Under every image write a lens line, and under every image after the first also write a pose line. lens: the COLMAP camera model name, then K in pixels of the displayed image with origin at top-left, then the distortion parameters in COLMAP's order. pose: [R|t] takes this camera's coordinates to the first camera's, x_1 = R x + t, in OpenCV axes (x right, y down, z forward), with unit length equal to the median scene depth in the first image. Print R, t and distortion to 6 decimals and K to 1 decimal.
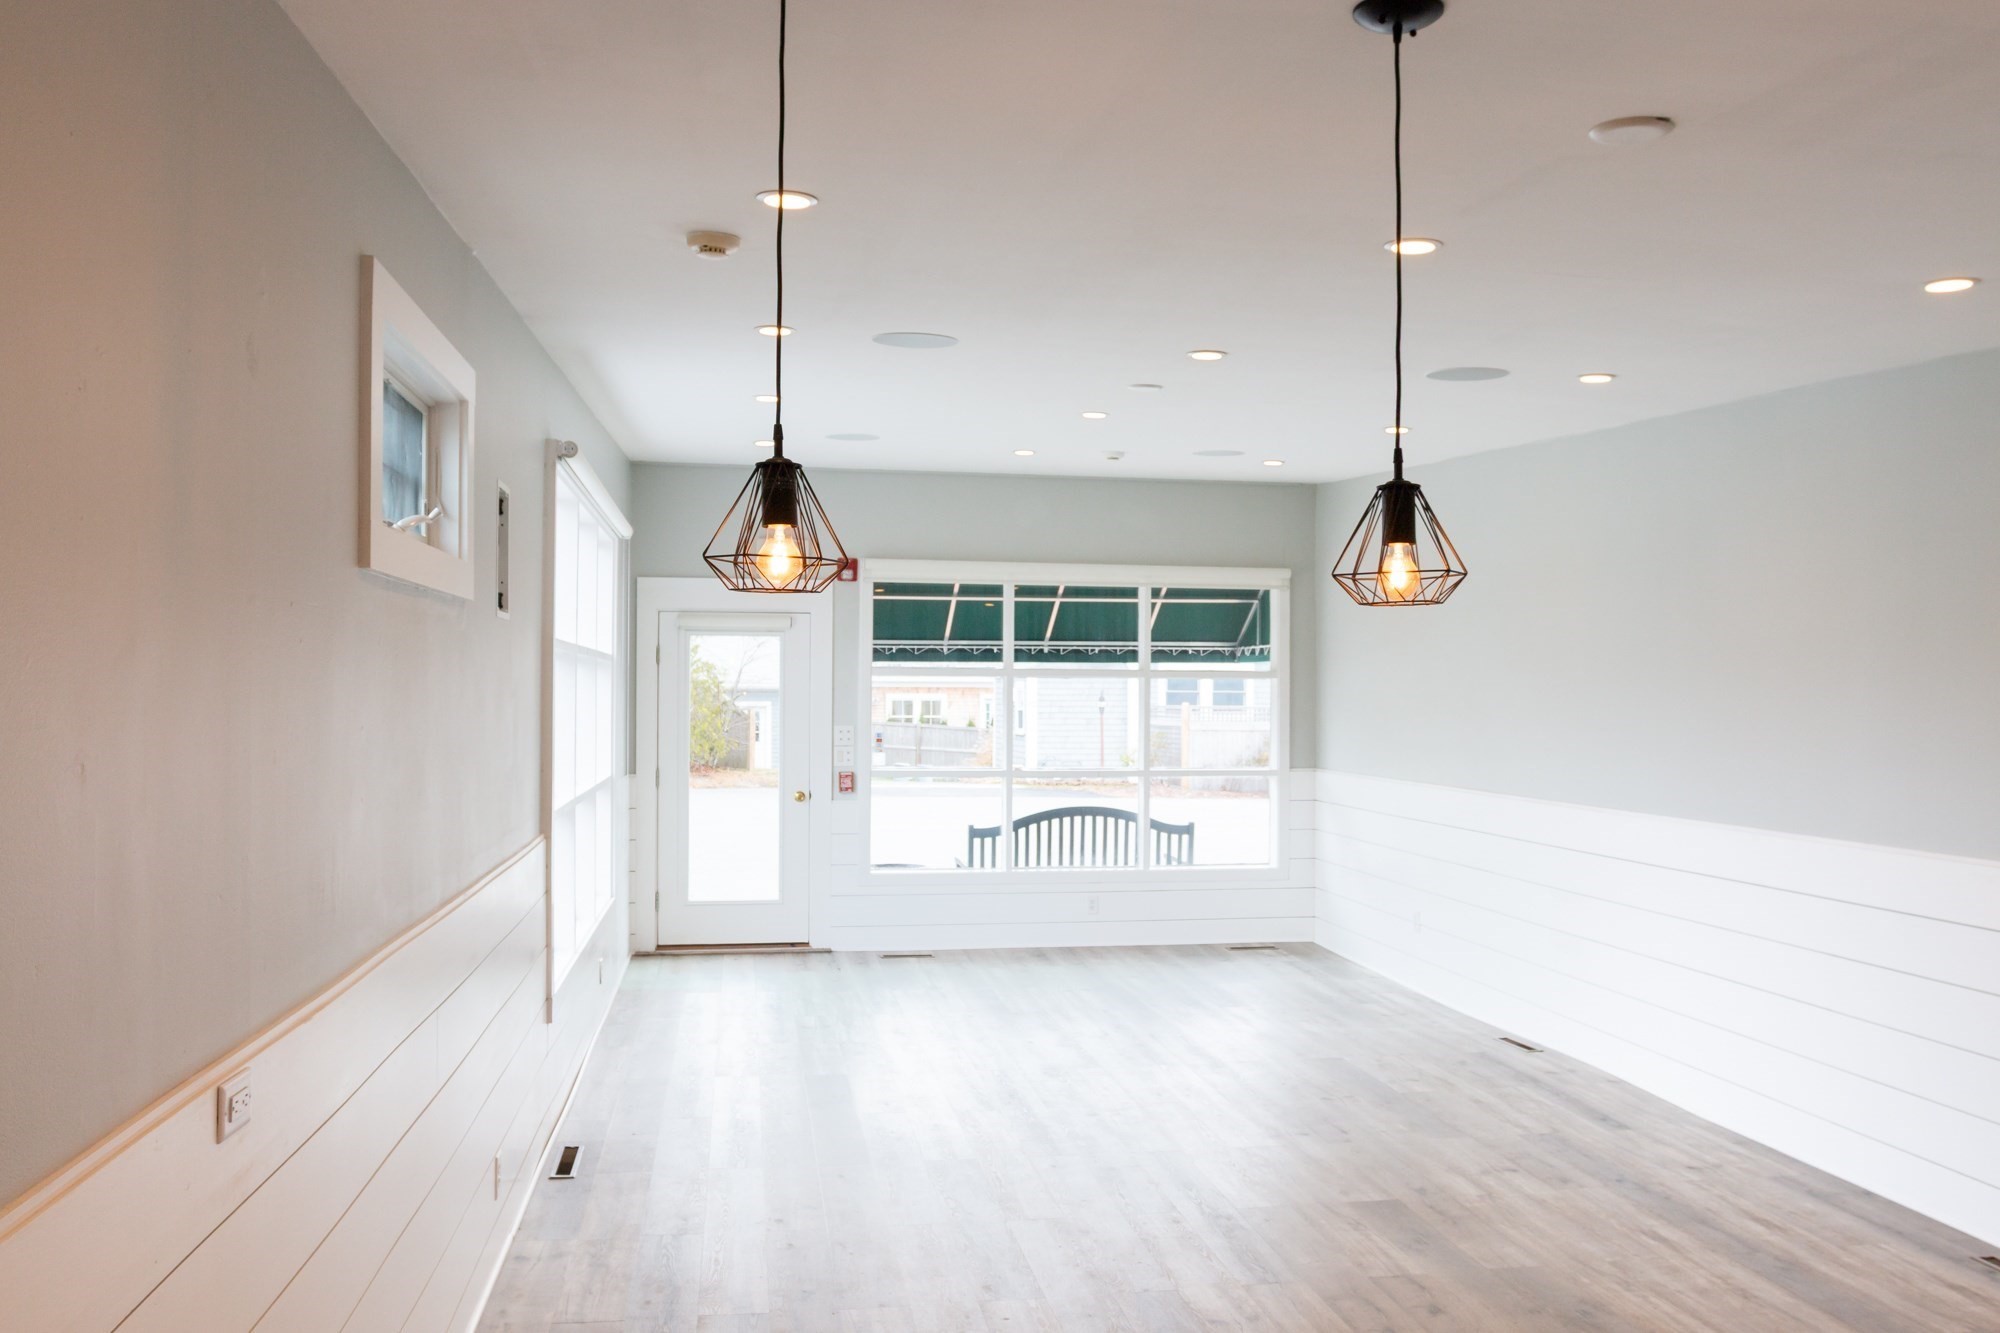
lens RADIAL K [[1556.7, 0, 998.0], [0, 1556.7, 665.7], [0, 0, 1]] dist [-0.051284, 0.053636]
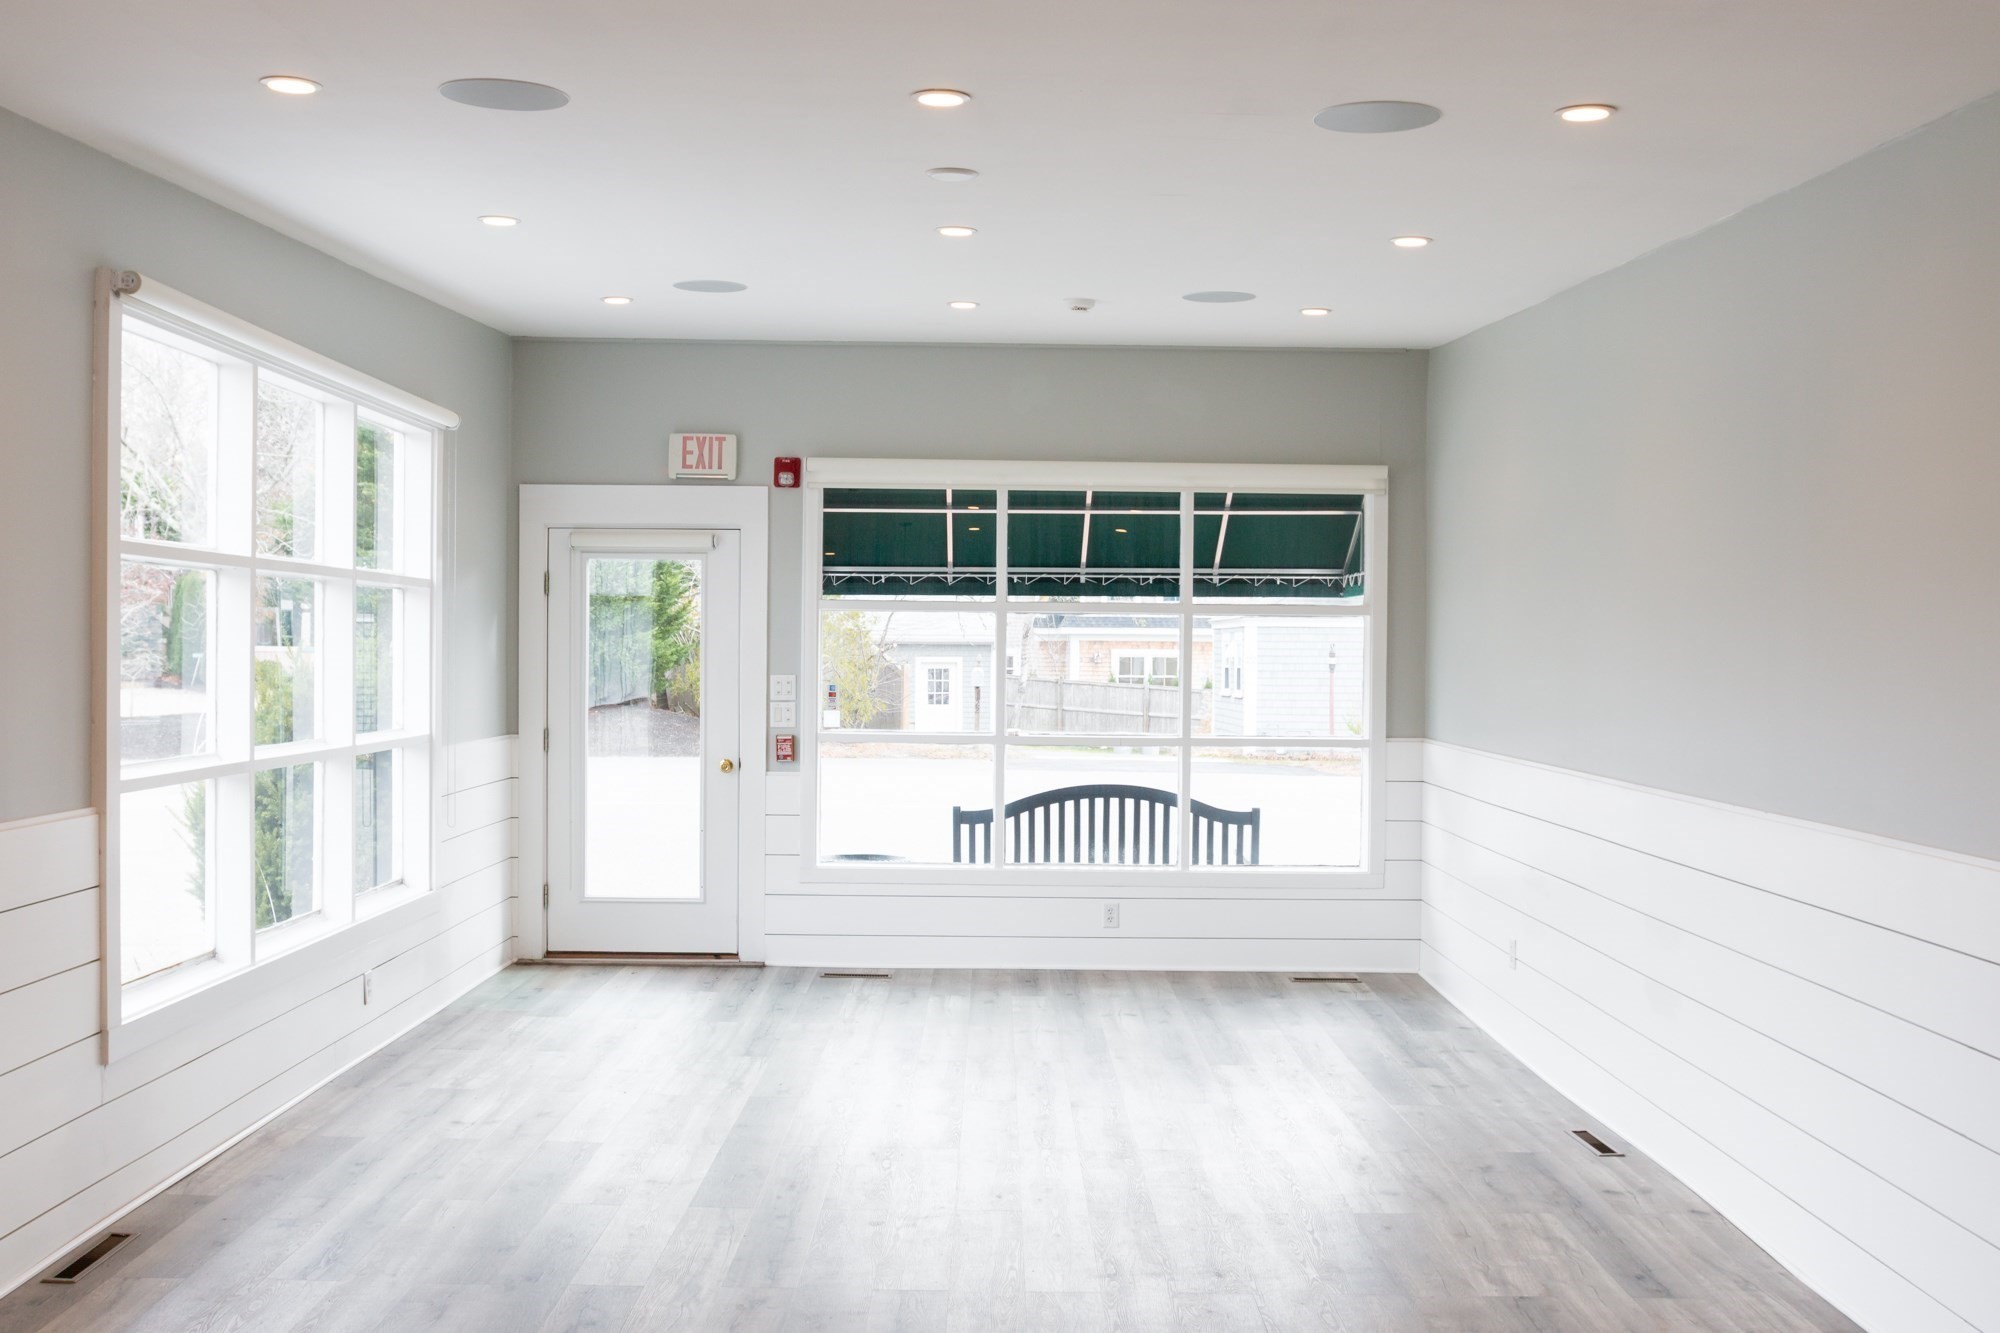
lens RADIAL K [[1816.6, 0, 989.9], [0, 1816.6, 666.4], [0, 0, 1]] dist [-0.033853, 0.022781]
pose [[0.986211, 0.005525, -0.165398, 0.175761], [-0.001206, 0.999656, 0.026199, 0.012220], [0.165485, -0.025638, 0.985879, 0.151011]]
